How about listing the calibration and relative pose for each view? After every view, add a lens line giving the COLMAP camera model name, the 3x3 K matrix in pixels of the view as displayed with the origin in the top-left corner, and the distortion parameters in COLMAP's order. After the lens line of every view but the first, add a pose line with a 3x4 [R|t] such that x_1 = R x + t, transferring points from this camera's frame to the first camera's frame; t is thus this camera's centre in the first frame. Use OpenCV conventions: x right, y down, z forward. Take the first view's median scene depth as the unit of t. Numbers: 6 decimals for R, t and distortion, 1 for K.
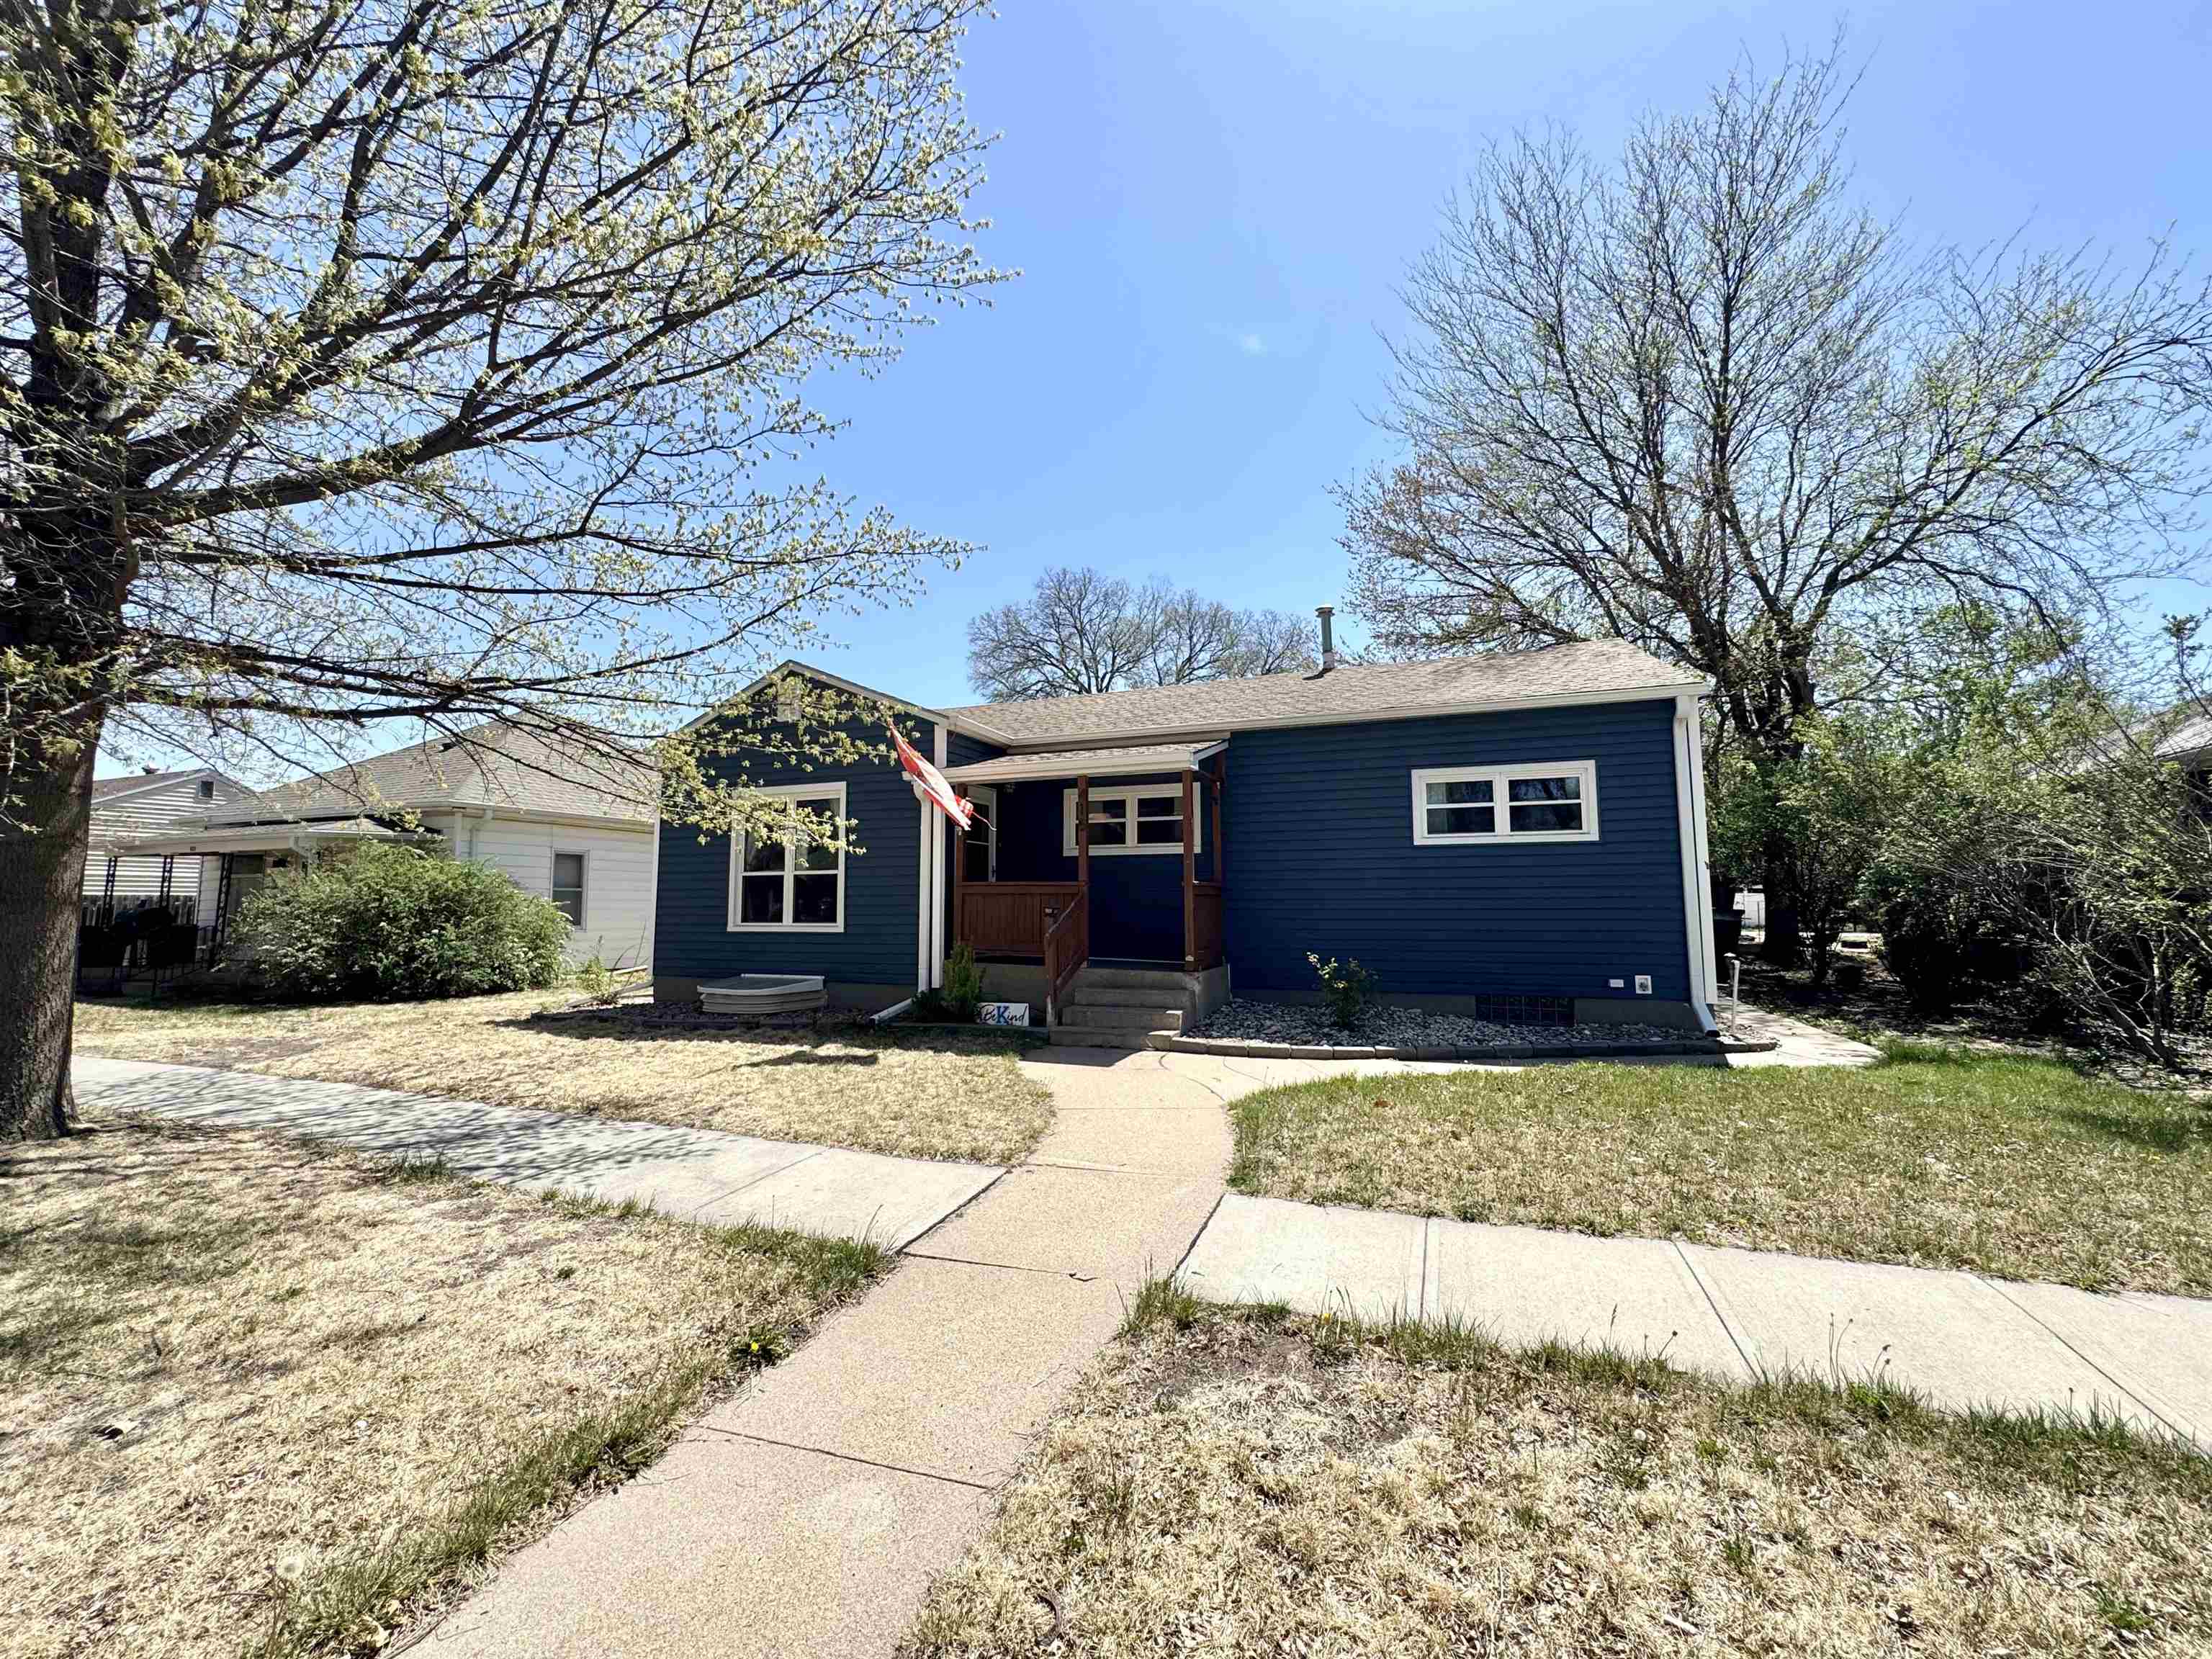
lens RADIAL K [[884.9, 0, 1113.4], [0, 884.9, 835.0], [0, 0, 1]] dist [-0.003504, 0.000356]
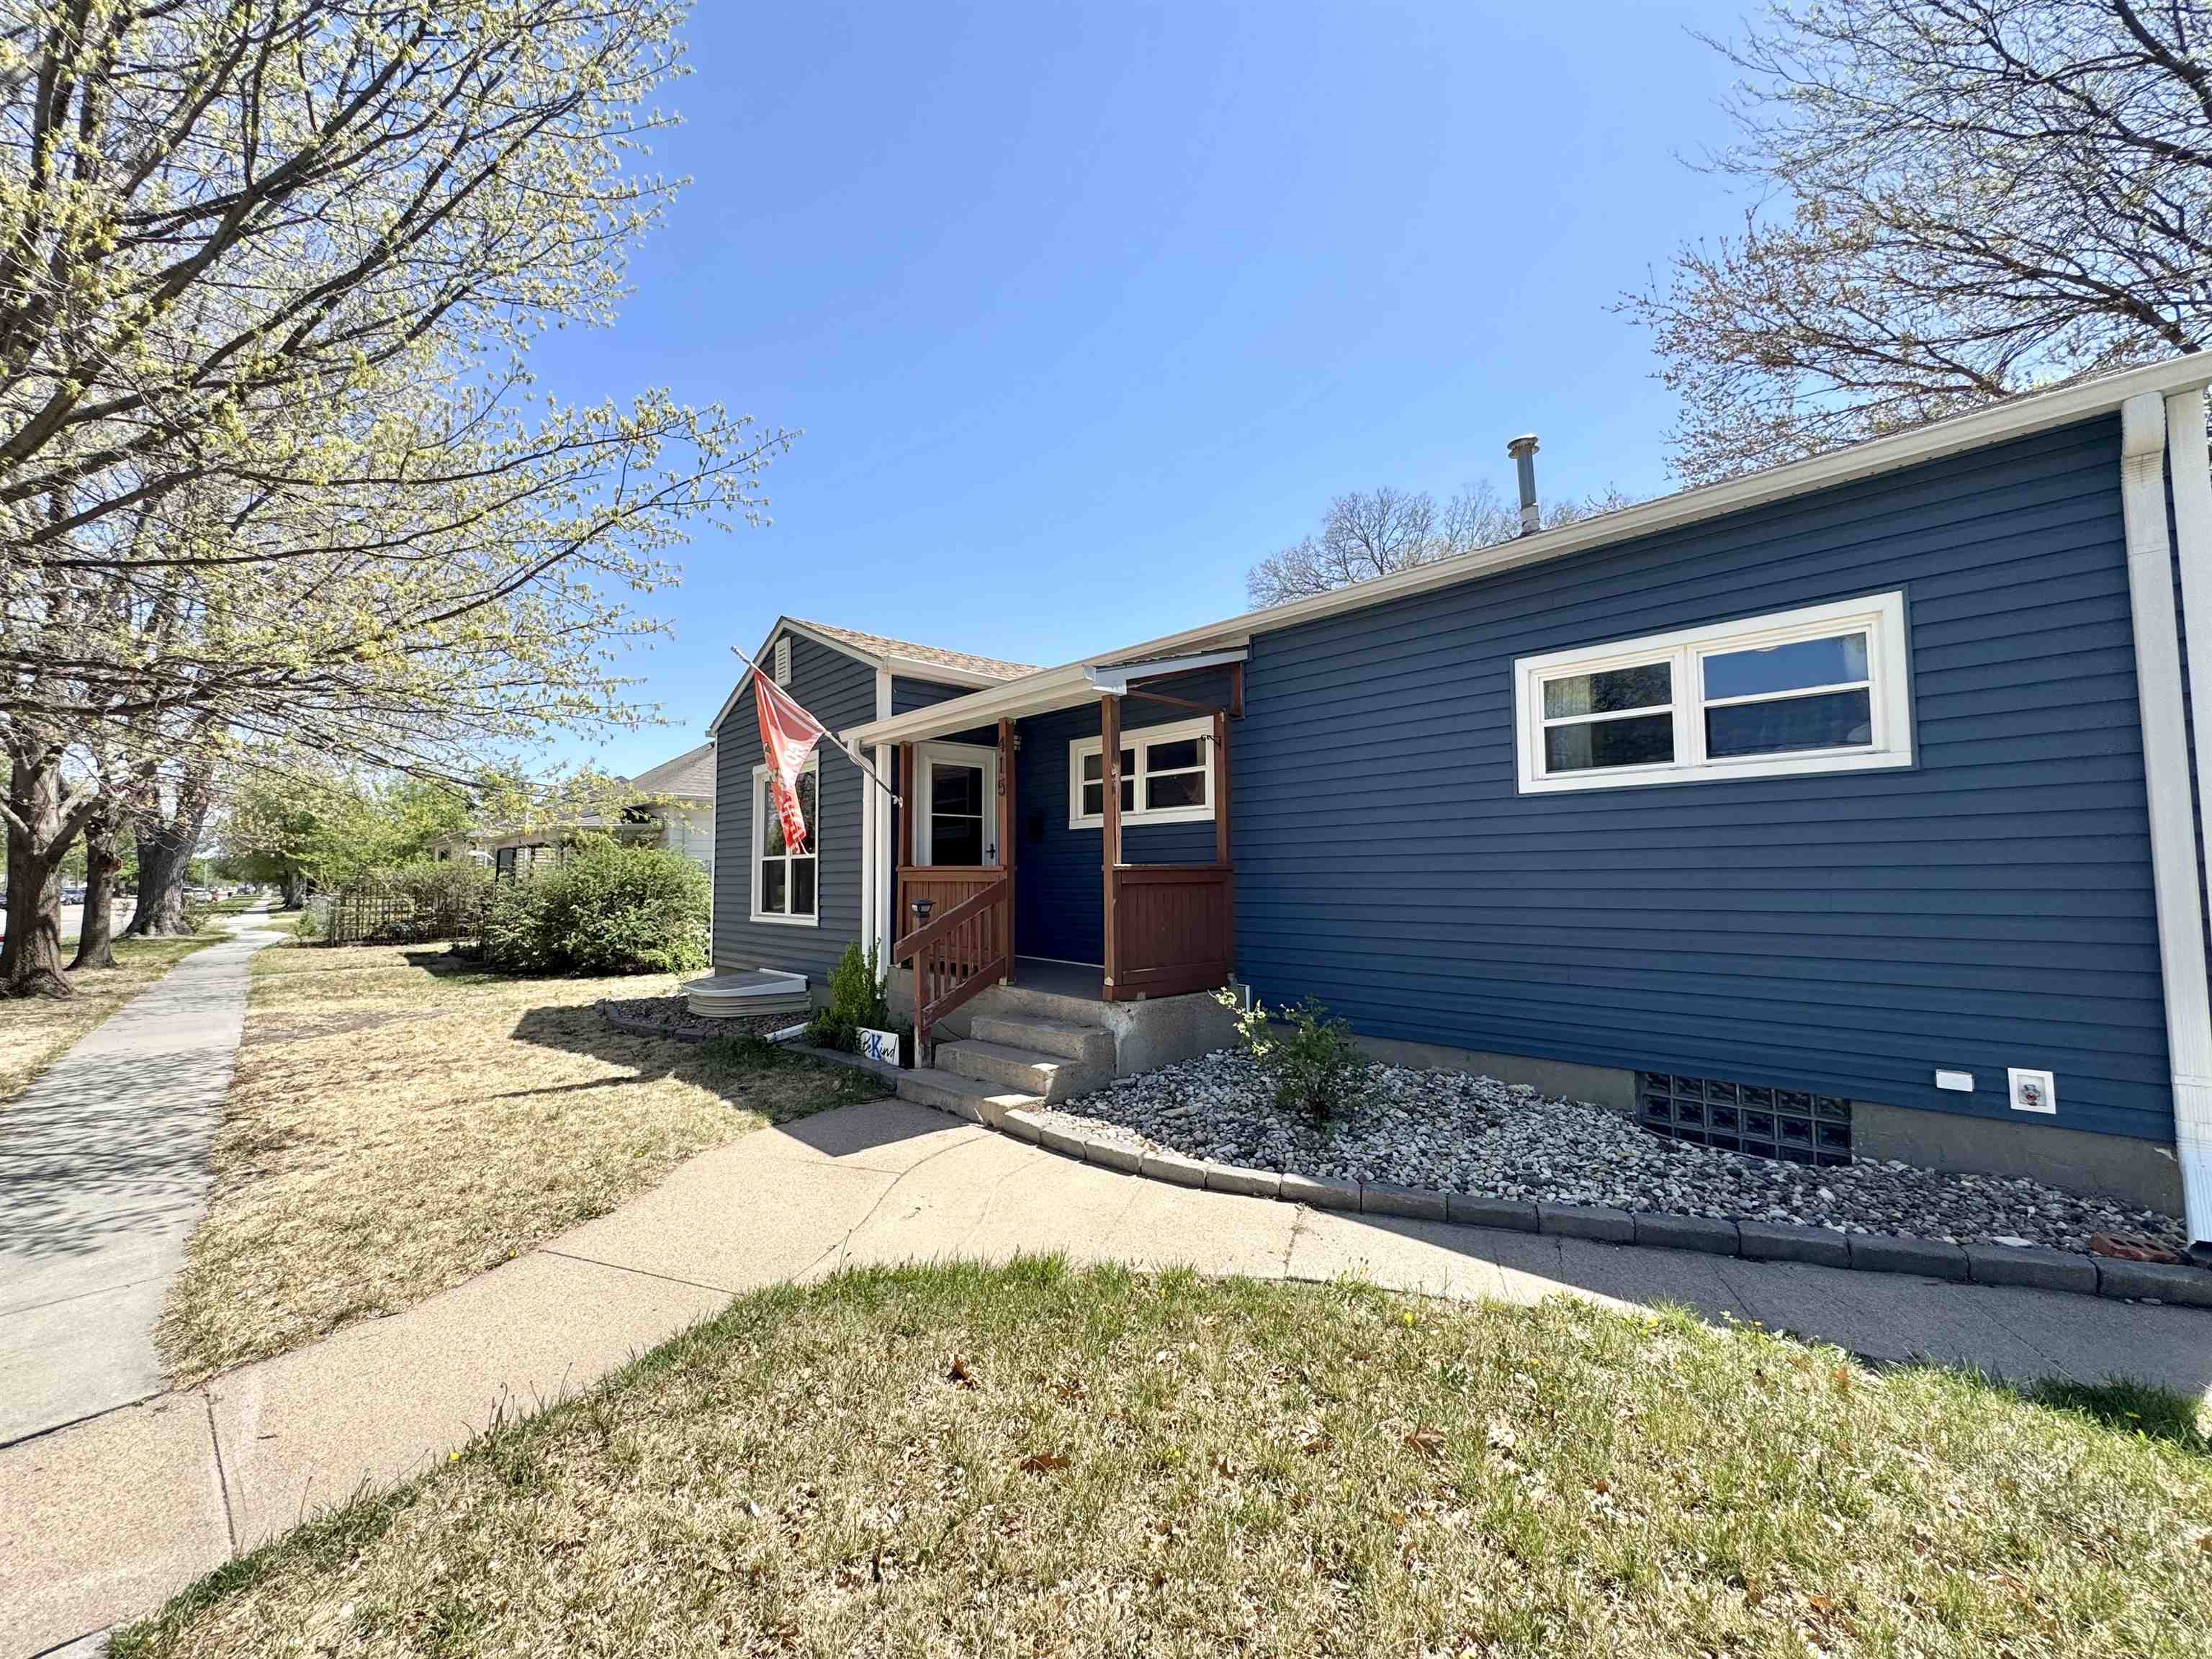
lens RADIAL K [[884.9, 0, 1117.4], [0, 884.9, 823.1], [0, 0, 1]] dist [-0.003504, 0.000356]
pose [[0.902465, -0.031759, -0.429590, 0.347167], [0.041313, 0.999063, 0.012931, 0.012527], [0.428777, -0.029417, 0.902931, 0.379399]]
